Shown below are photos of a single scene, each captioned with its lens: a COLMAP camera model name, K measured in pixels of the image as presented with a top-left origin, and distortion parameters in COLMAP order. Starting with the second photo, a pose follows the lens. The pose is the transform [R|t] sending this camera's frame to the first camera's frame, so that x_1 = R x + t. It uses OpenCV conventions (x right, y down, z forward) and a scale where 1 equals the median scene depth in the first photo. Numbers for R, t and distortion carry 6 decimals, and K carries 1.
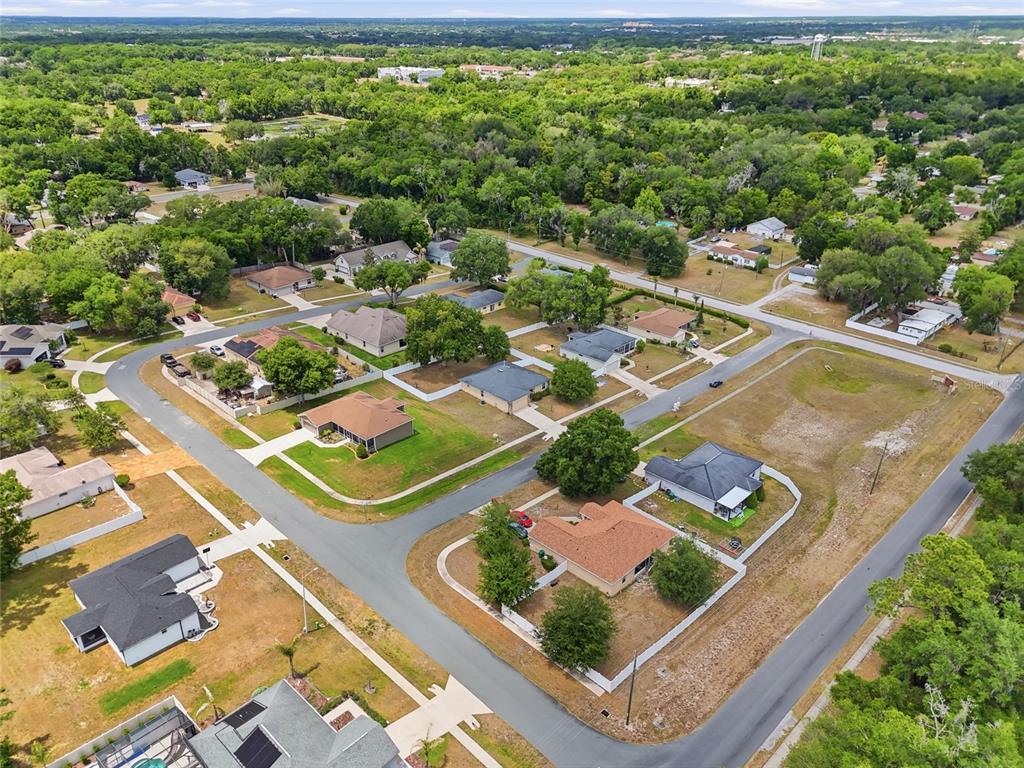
lens RADIAL K [[756.5, 0, 510.1], [0, 756.5, 381.6], [0, 0, 1]] dist [0.035639, -0.027769]
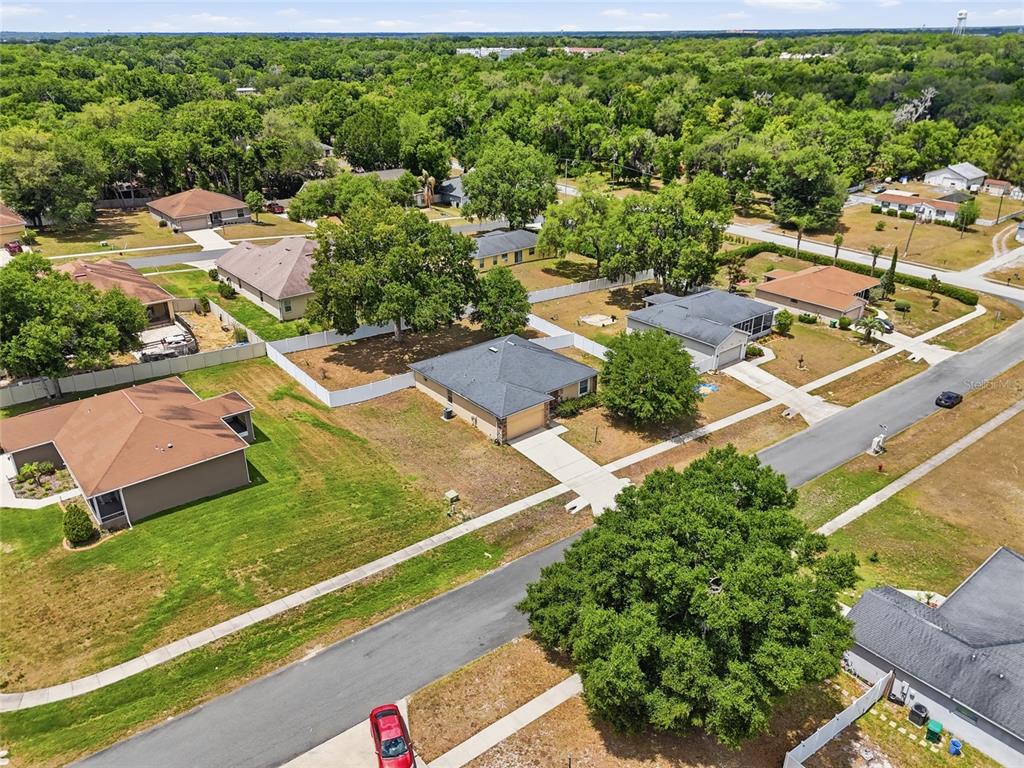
lens RADIAL K [[756.5, 0, 507.9], [0, 756.5, 380.0], [0, 0, 1]] dist [0.035639, -0.027769]
pose [[0.992718, 0.044219, -0.112054, 0.044785], [-0.046284, 0.998802, -0.015894, 0.010310], [0.111217, 0.020964, 0.993575, 0.471522]]
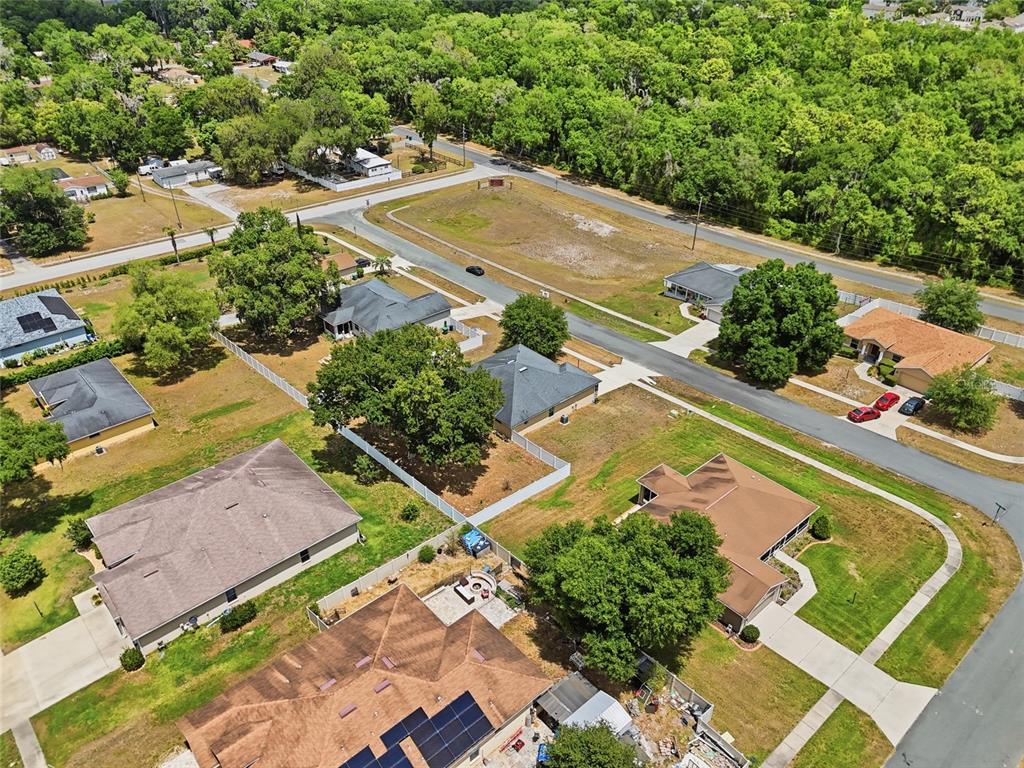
lens RADIAL K [[756.5, 0, 512.2], [0, 756.5, 380.3], [0, 0, 1]] dist [0.035639, -0.027769]
pose [[0.077242, -0.530440, 0.844196, -0.460101], [0.425621, 0.783238, 0.453194, -0.248855], [-0.901599, 0.324302, 0.286265, 0.747387]]
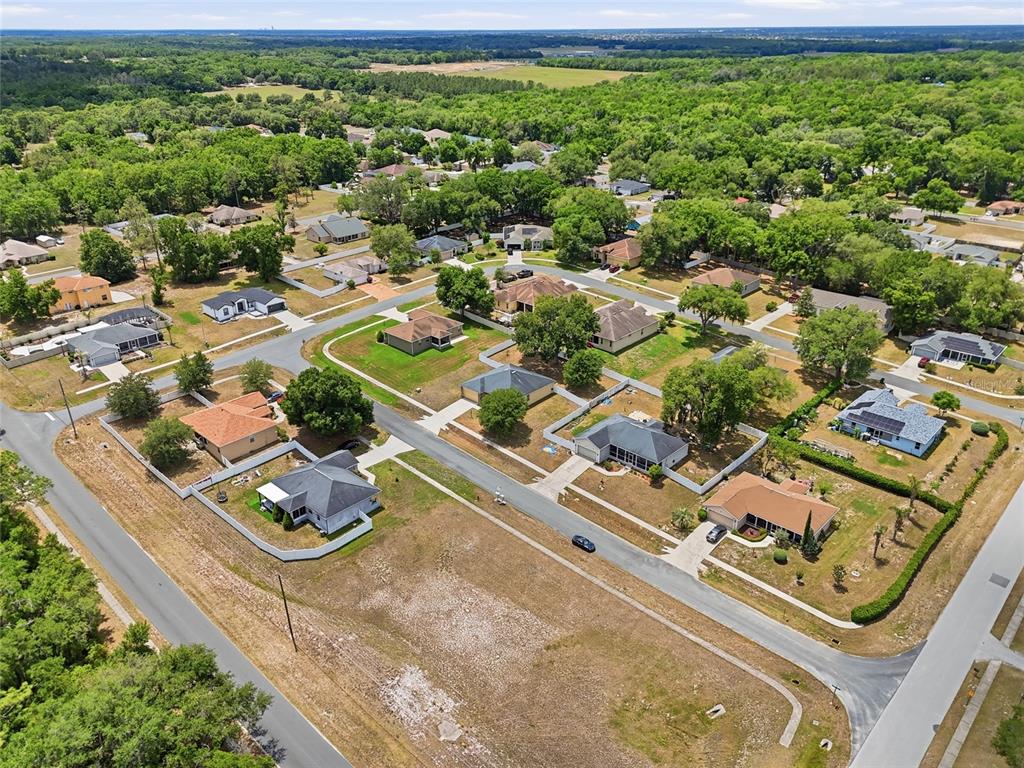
lens RADIAL K [[756.5, 0, 510.1], [0, 756.5, 384.3], [0, 0, 1]] dist [0.035639, -0.027769]
pose [[0.013373, 0.424173, -0.905482, 0.817430], [-0.425927, 0.821715, 0.378642, -0.344391], [0.904659, 0.380606, 0.191656, 0.726785]]
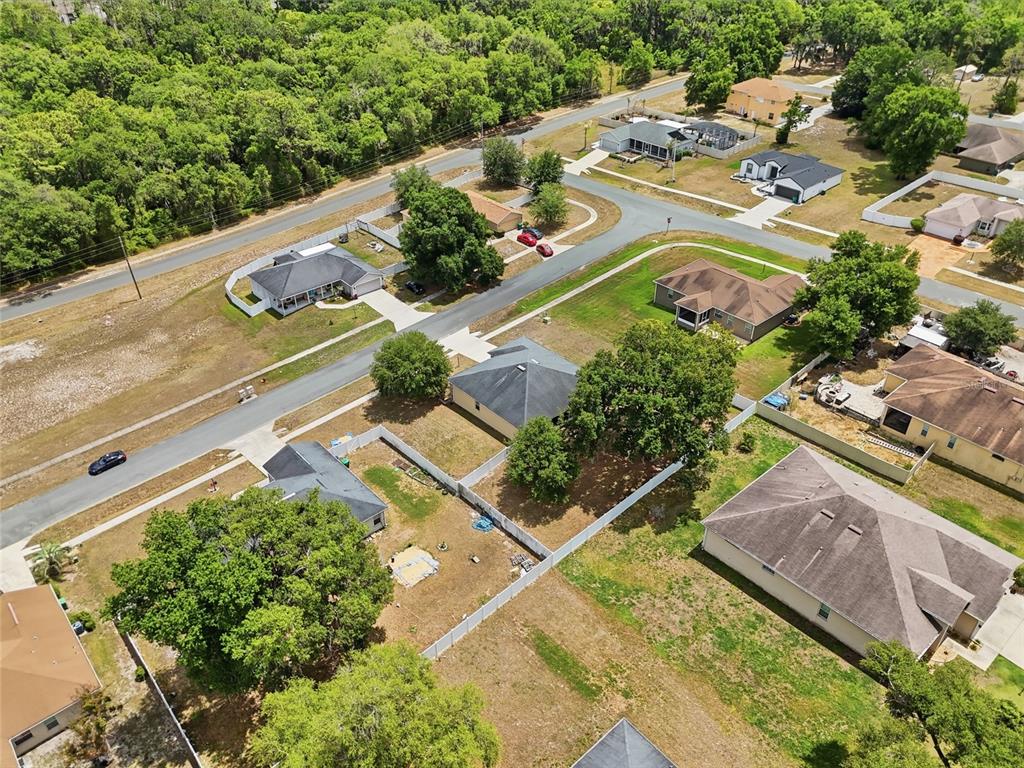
lens RADIAL K [[756.5, 0, 513.5], [0, 756.5, 386.8], [0, 0, 1]] dist [0.035639, -0.027769]
pose [[-0.997001, -0.044569, 0.063261, -0.028999], [0.032515, 0.500551, 0.865096, -0.441993], [-0.070222, 0.864559, -0.497601, 1.156203]]
